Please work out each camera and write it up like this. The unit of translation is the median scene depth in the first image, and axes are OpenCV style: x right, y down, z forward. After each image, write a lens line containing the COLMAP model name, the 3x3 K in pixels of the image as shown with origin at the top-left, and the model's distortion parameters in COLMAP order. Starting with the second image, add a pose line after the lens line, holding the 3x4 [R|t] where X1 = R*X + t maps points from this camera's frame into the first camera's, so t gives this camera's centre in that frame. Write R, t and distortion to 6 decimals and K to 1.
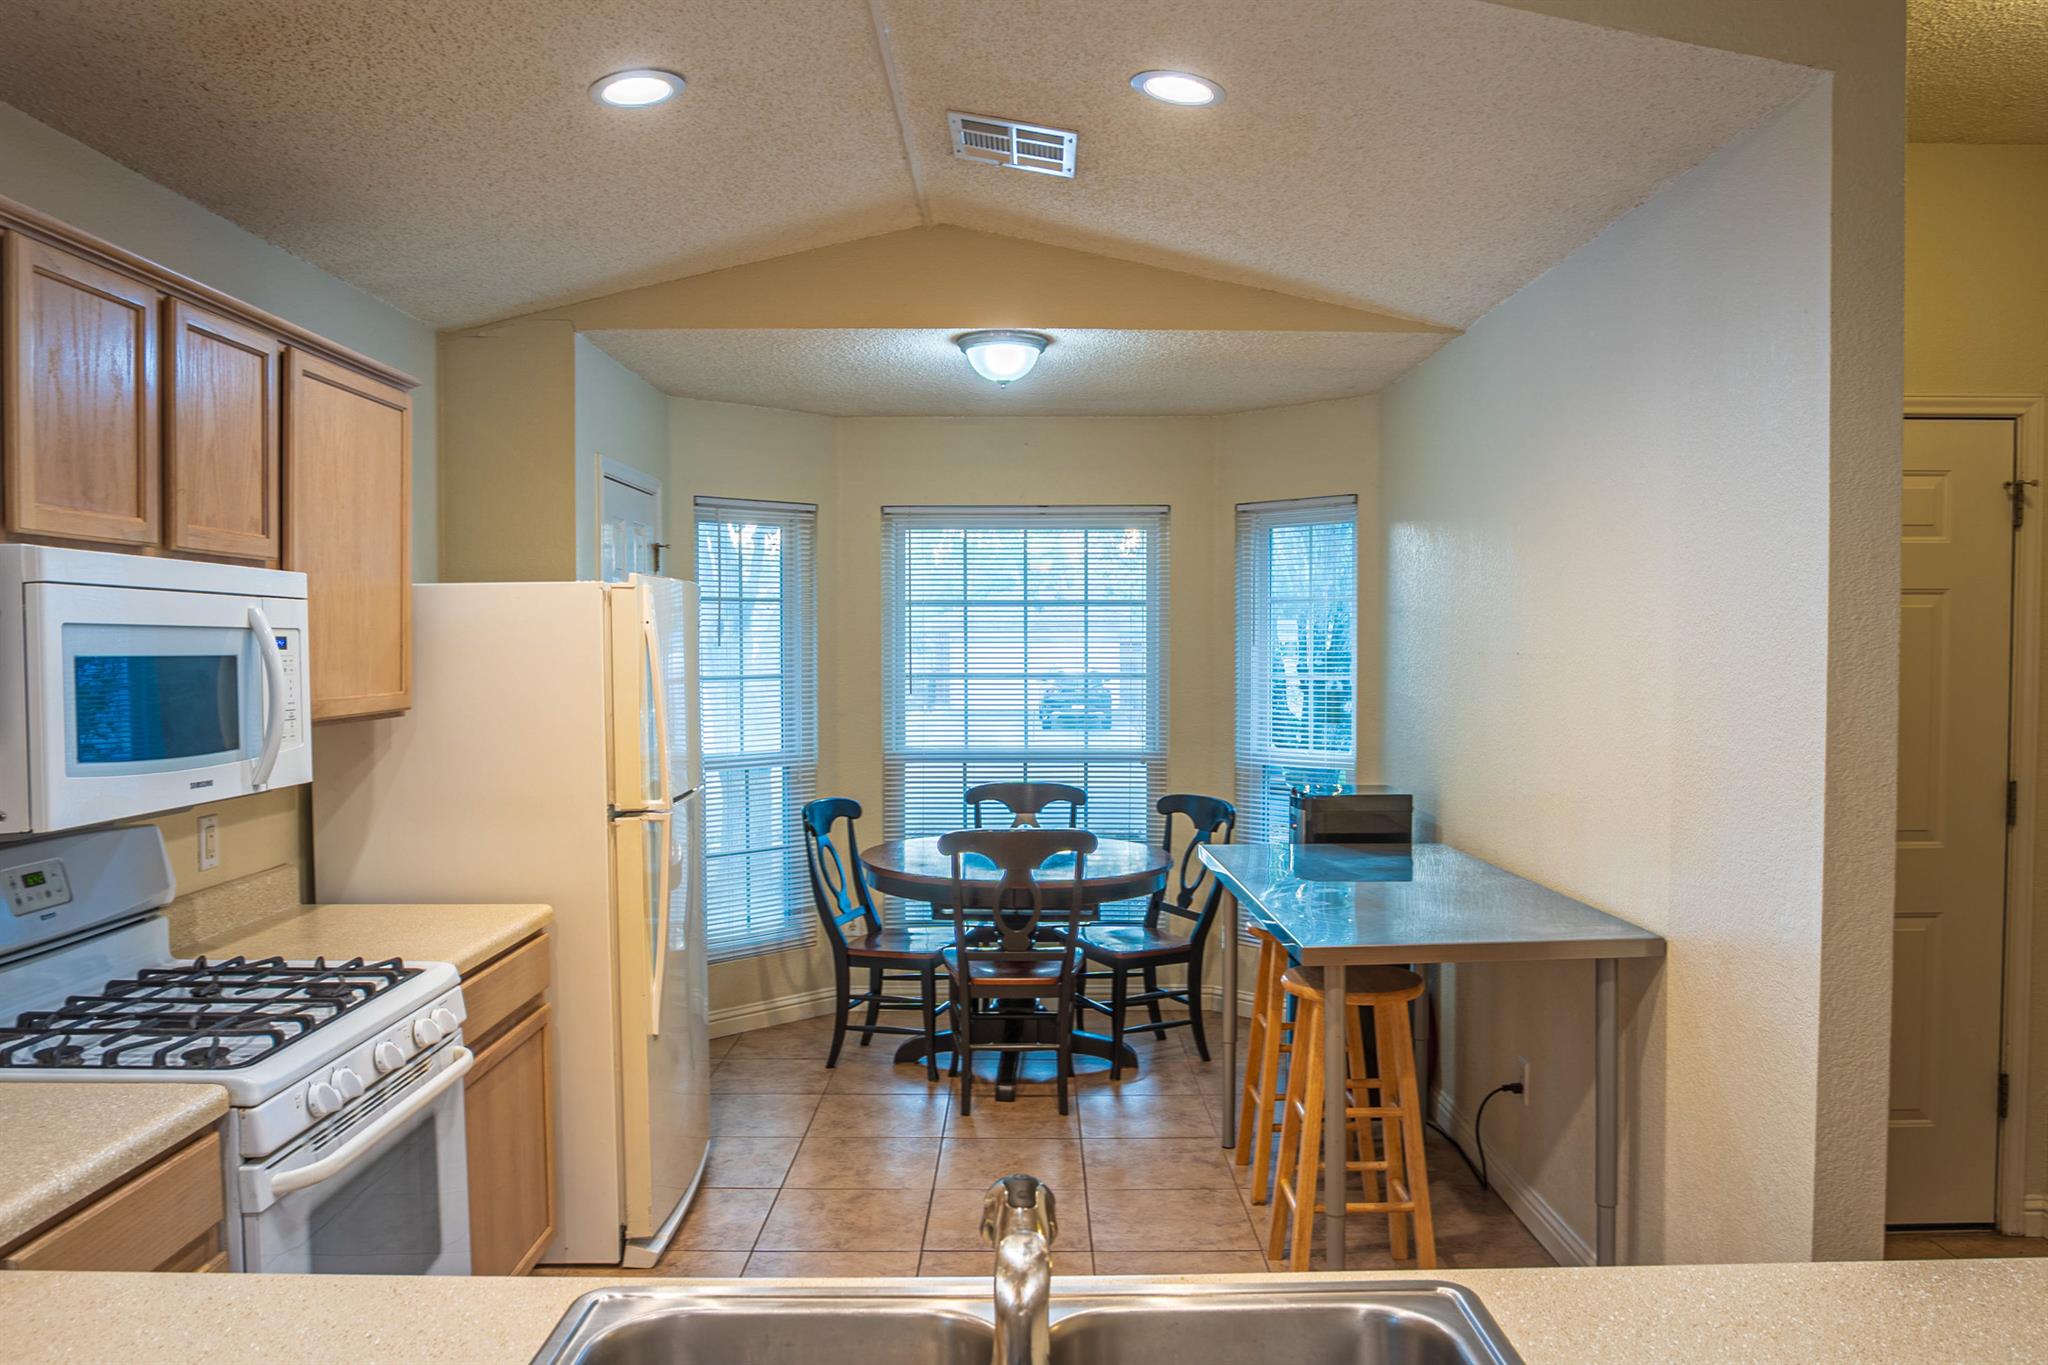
lens RADIAL K [[1451.0, 0, 1030.1], [0, 1451.0, 682.4], [0, 0, 1]] dist [-0.010529, 0.002961]
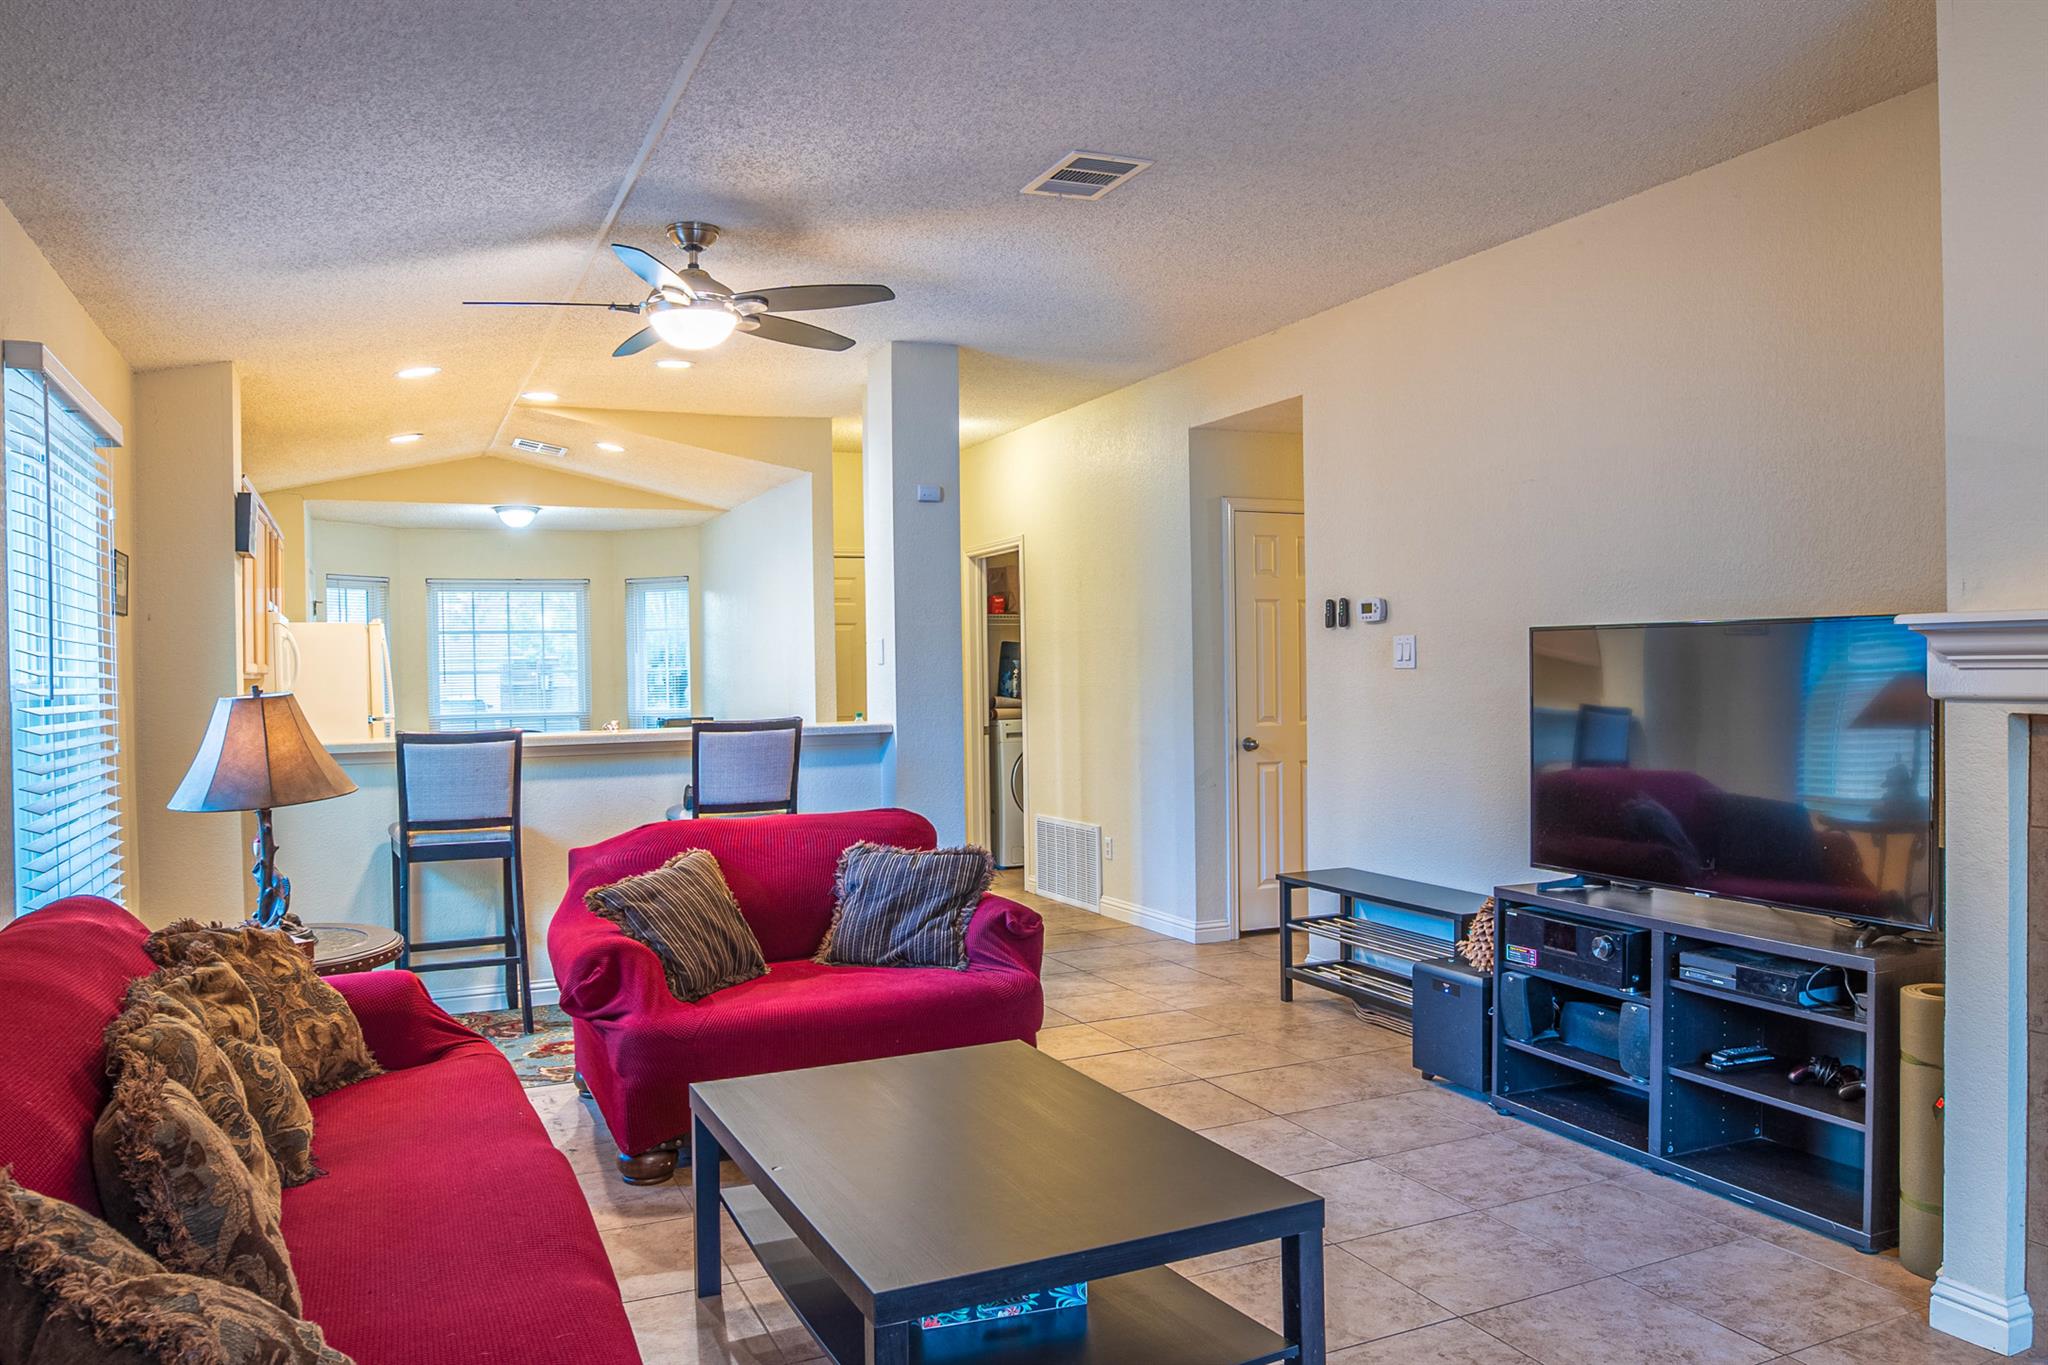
lens RADIAL K [[1451.0, 0, 1027.5], [0, 1451.0, 676.4], [0, 0, 1]] dist [-0.010529, 0.002961]
pose [[0.911356, -0.017911, 0.411230, -0.164122], [0.028946, 0.999368, -0.020621, 0.059818], [-0.410601, 0.030696, 0.911298, -0.959274]]
